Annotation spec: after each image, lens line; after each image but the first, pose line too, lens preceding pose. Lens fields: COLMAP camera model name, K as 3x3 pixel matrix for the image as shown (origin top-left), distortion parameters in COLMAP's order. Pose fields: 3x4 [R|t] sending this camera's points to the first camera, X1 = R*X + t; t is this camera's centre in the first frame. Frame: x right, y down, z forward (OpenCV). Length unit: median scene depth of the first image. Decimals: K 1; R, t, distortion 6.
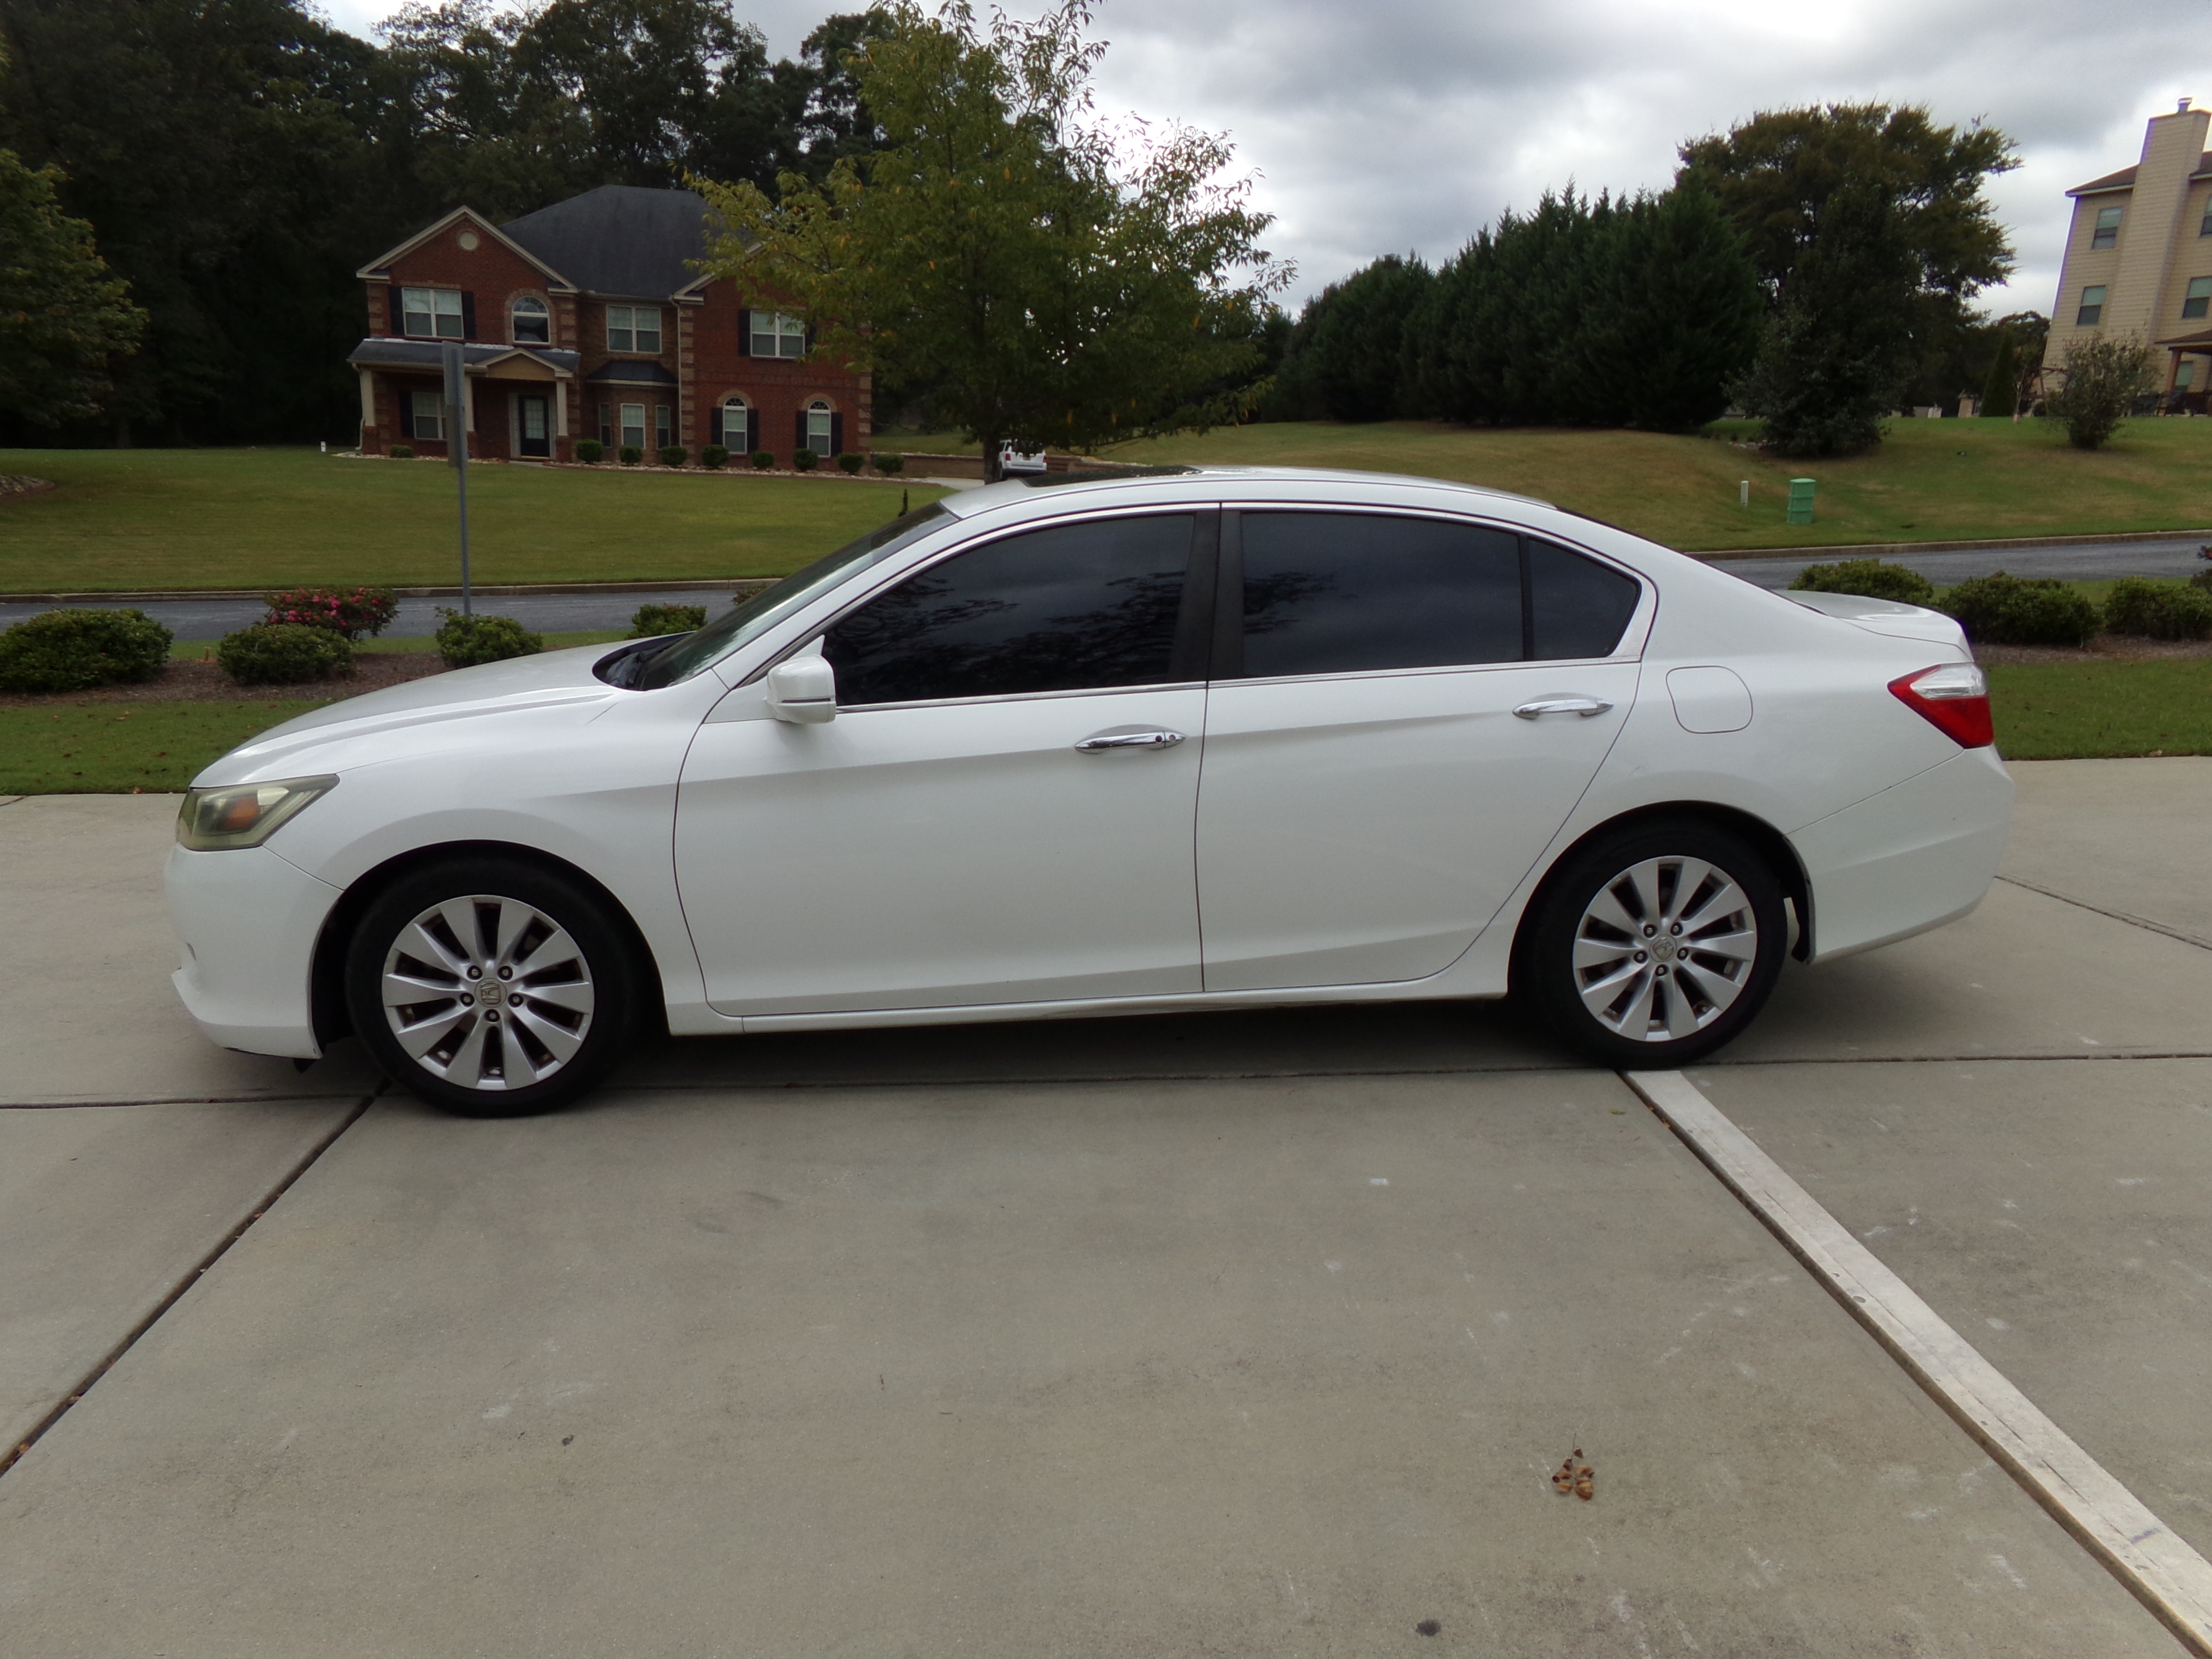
lens RADIAL K [[1470.1, 0, 1041.7], [0, 1470.1, 823.9], [0, 0, 1]] dist [-0.052262, 0.077351]
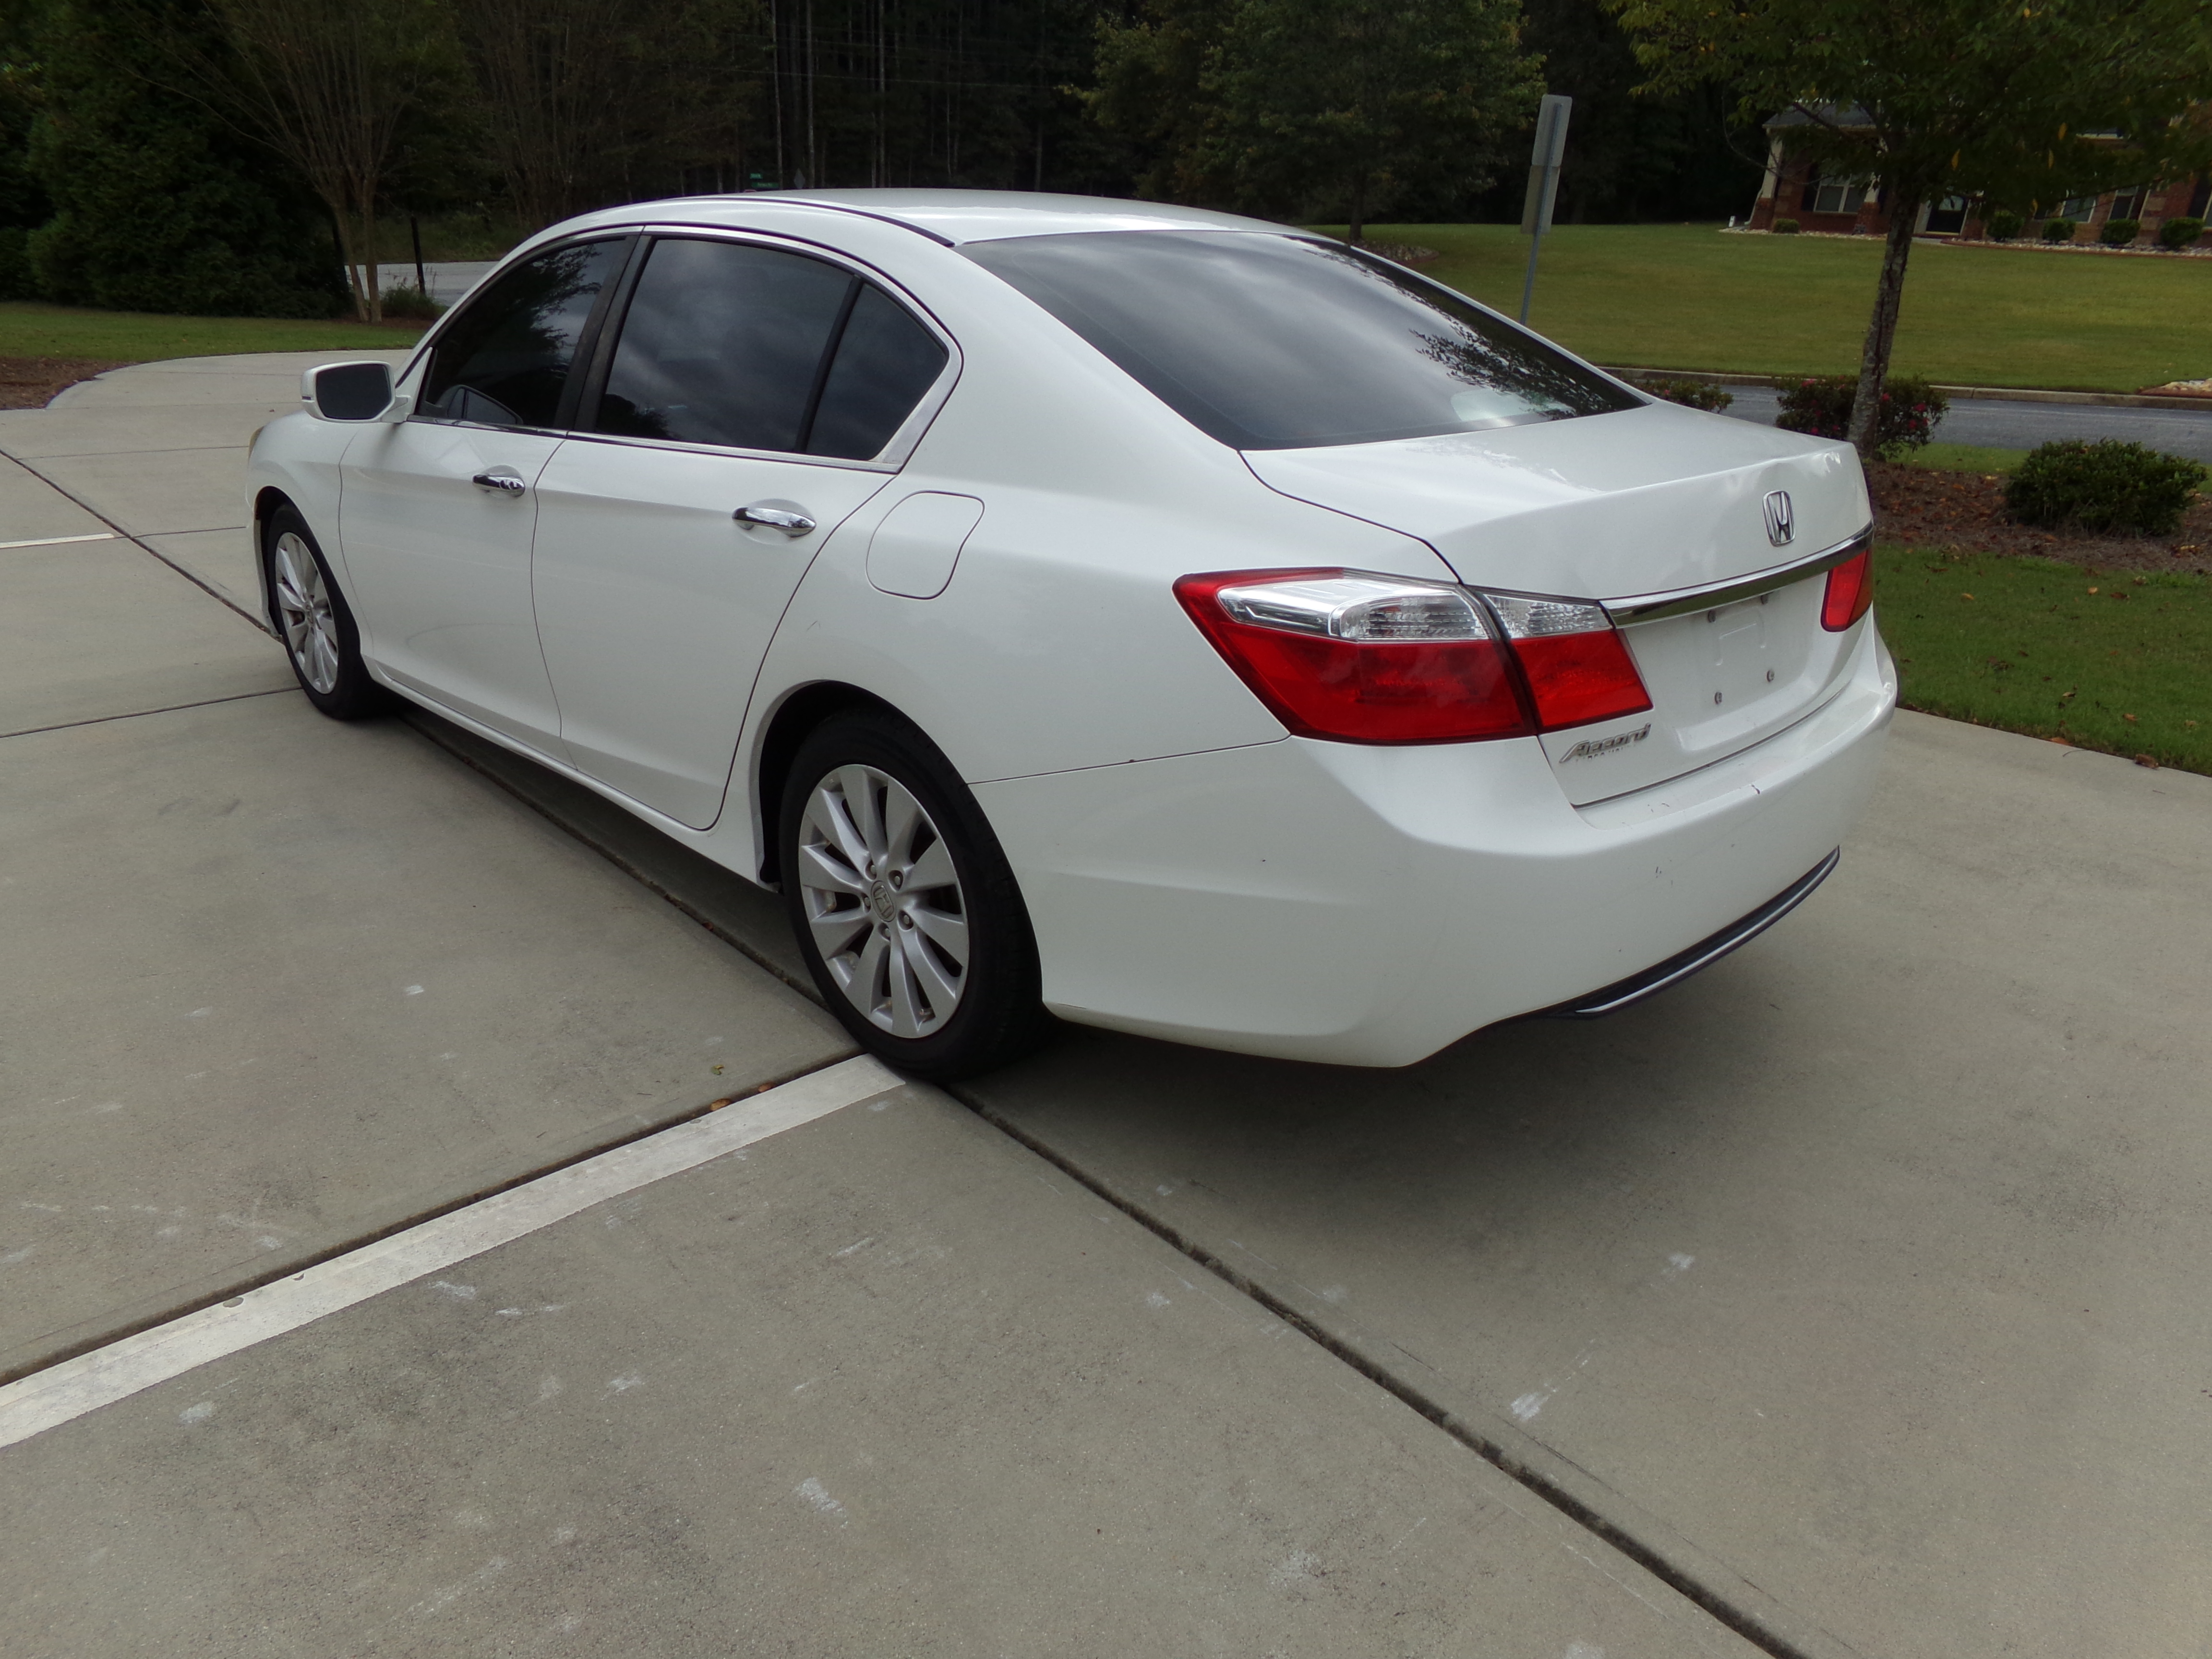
lens RADIAL K [[1454.3, 0, 1051.6], [0, 1454.3, 812.4], [0, 0, 1]] dist [-0.013193, 0.028646]
pose [[0.645334, 0.292741, -0.705582, 0.968937], [-0.196887, 0.956191, 0.216642, -0.122091], [0.738091, -0.000886, 0.674700, 0.604168]]
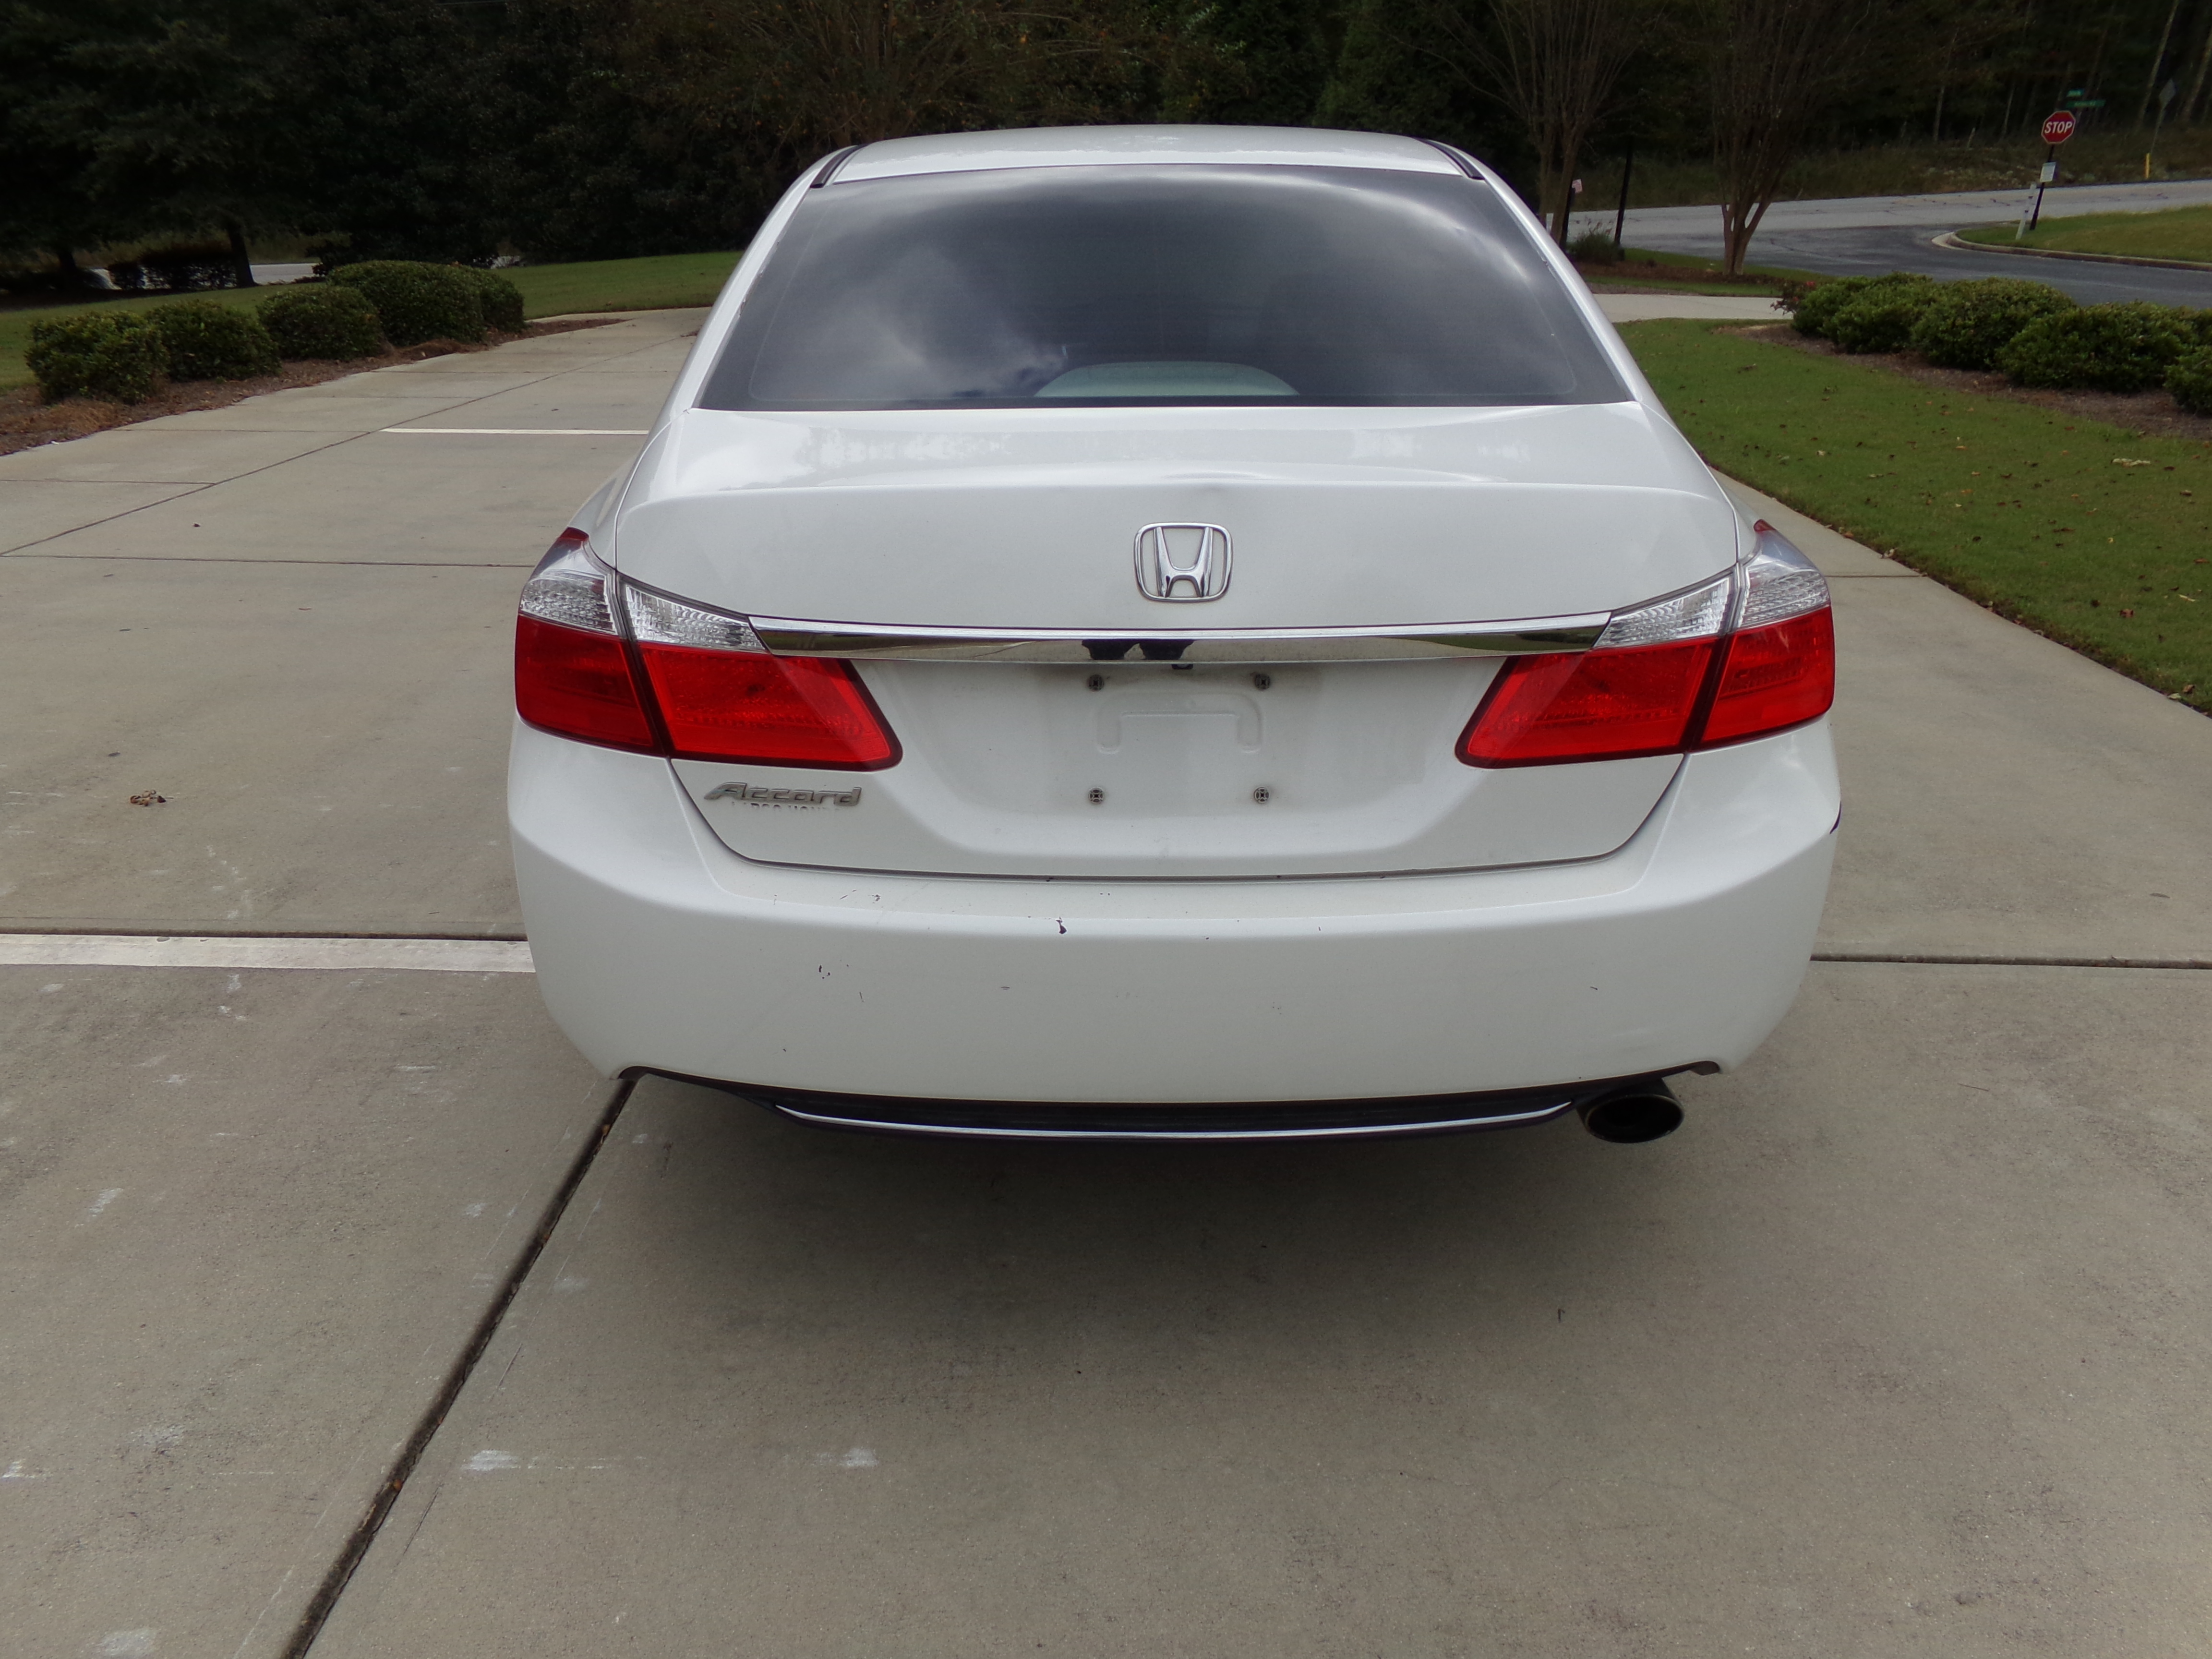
lens RADIAL K [[1452.1, 0, 1106.0], [0, 1452.1, 829.5], [0, 0, 1]] dist [-0.028029, 0.066526]
pose [[-0.033380, 0.414943, -0.909235, 1.111693], [-0.235612, 0.880834, 0.410631, -0.263012], [0.971274, 0.227934, 0.068364, 1.184226]]
